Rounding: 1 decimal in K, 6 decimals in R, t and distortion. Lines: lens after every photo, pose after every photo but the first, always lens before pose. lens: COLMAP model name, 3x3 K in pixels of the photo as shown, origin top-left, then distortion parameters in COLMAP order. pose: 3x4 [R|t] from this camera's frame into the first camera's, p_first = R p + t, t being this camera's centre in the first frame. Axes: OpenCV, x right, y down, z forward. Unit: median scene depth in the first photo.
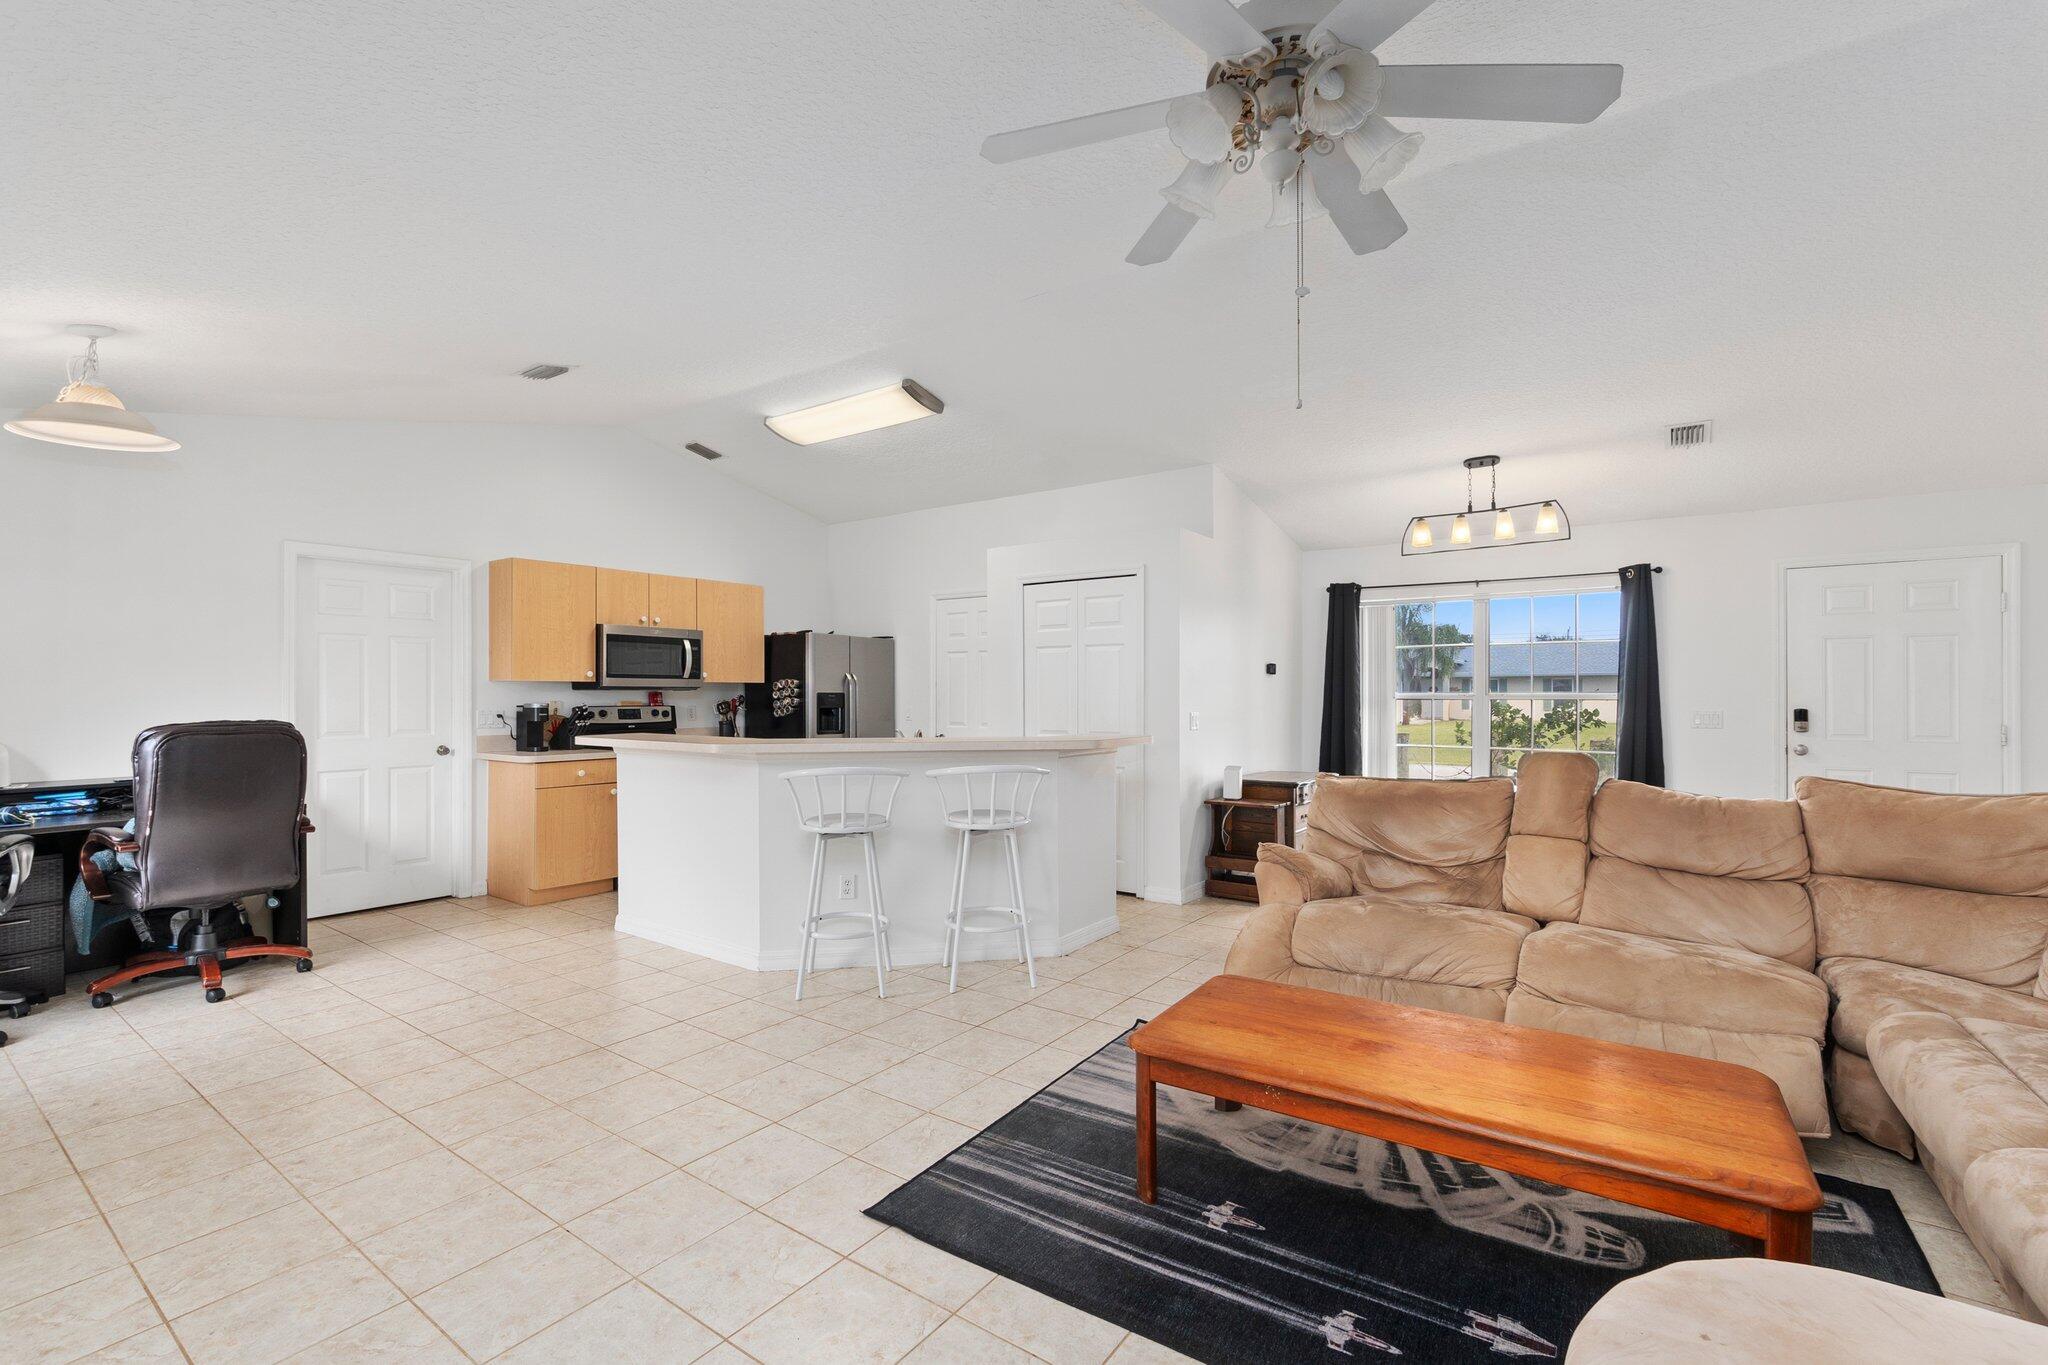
lens RADIAL K [[900.3, 0, 1013.7], [0, 900.3, 693.1], [0, 0, 1]] dist [-0.002309, 0.000148]
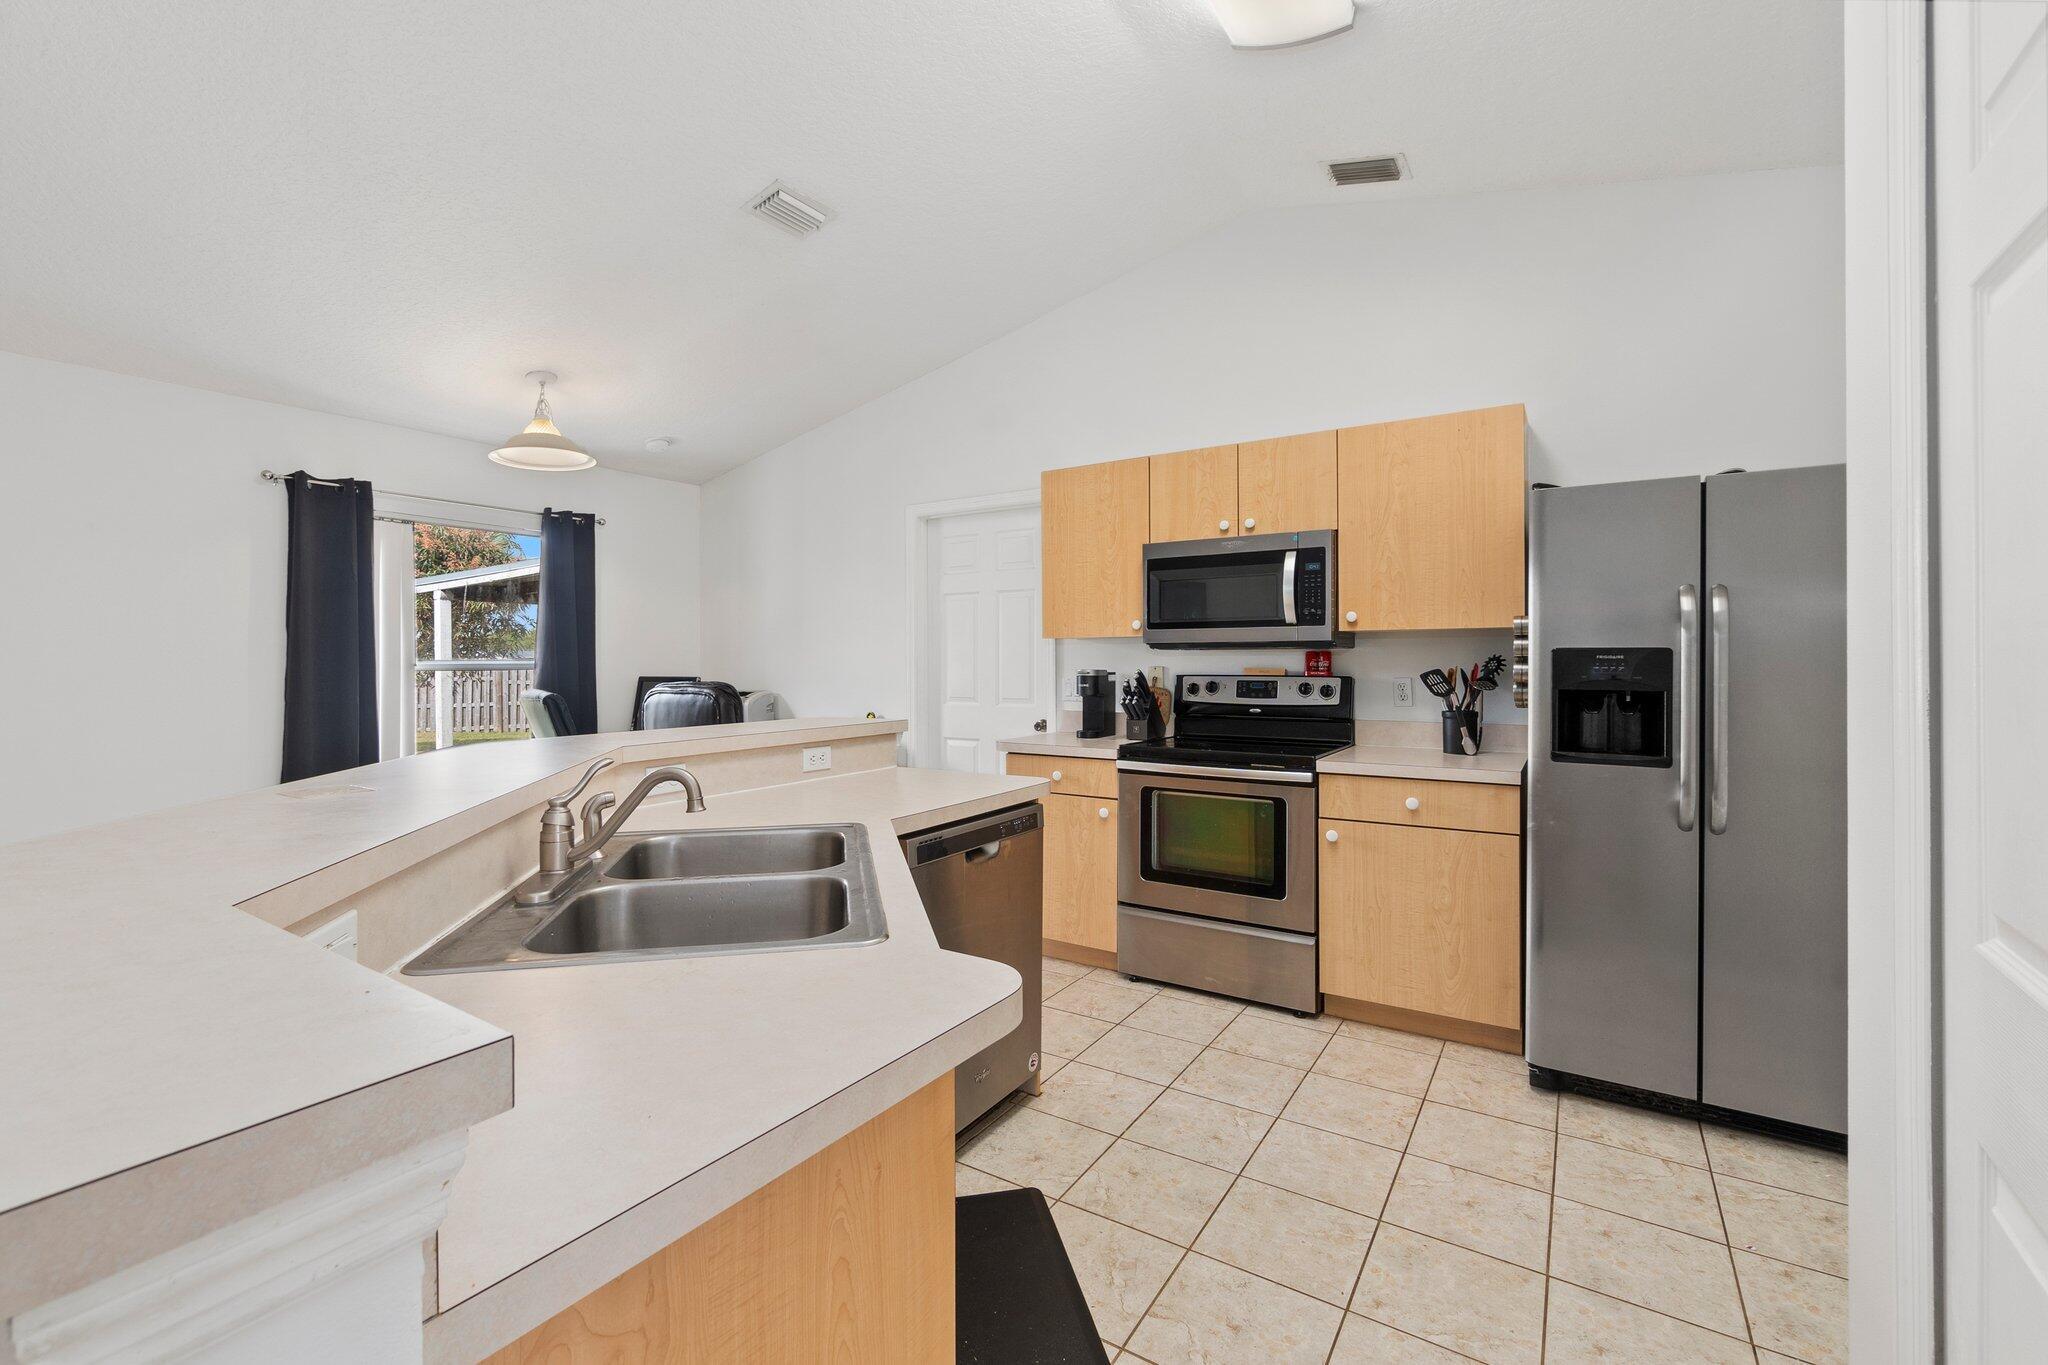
lens RADIAL K [[880.4, 0, 1019.1], [0, 880.4, 658.5], [0, 0, 1]] dist [0.001026, 0.000261]
pose [[0.056140, -0.001098, -0.998422, 0.152647], [0.004792, 0.999988, -0.000830, 0.003086], [0.998411, -0.004738, 0.056145, 0.879353]]
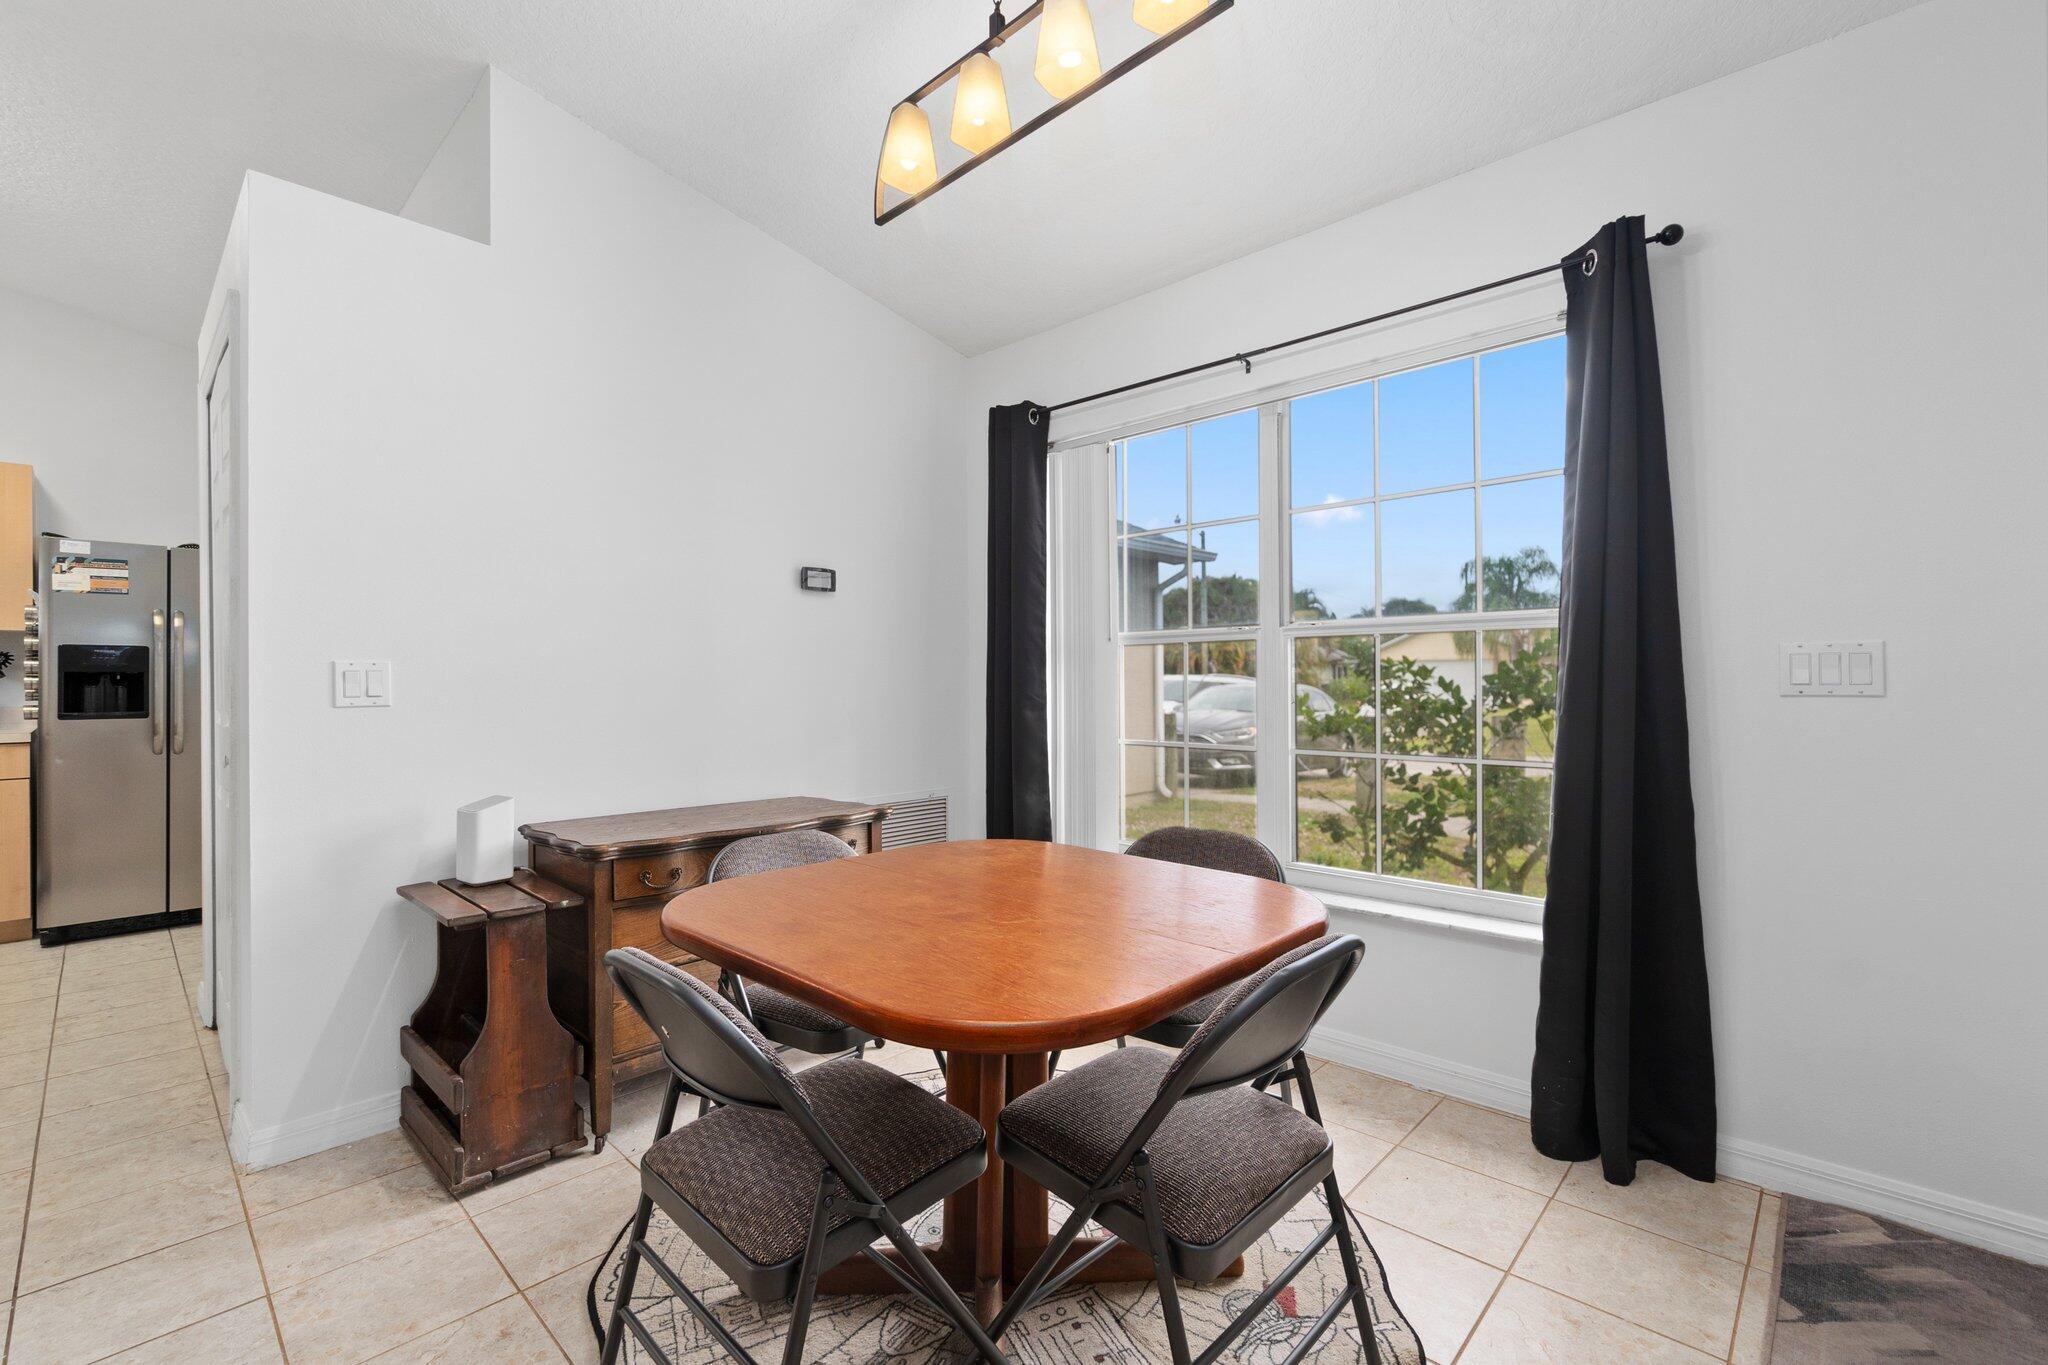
lens RADIAL K [[882.4, 0, 1023.5], [0, 882.4, 684.9], [0, 0, 1]] dist [0.000230, 0.000355]
pose [[0.990855, -0.006515, -0.134776, 0.521985], [0.007132, 0.999966, 0.004096, 0.031049], [0.134744, -0.005020, 0.990868, 0.639244]]
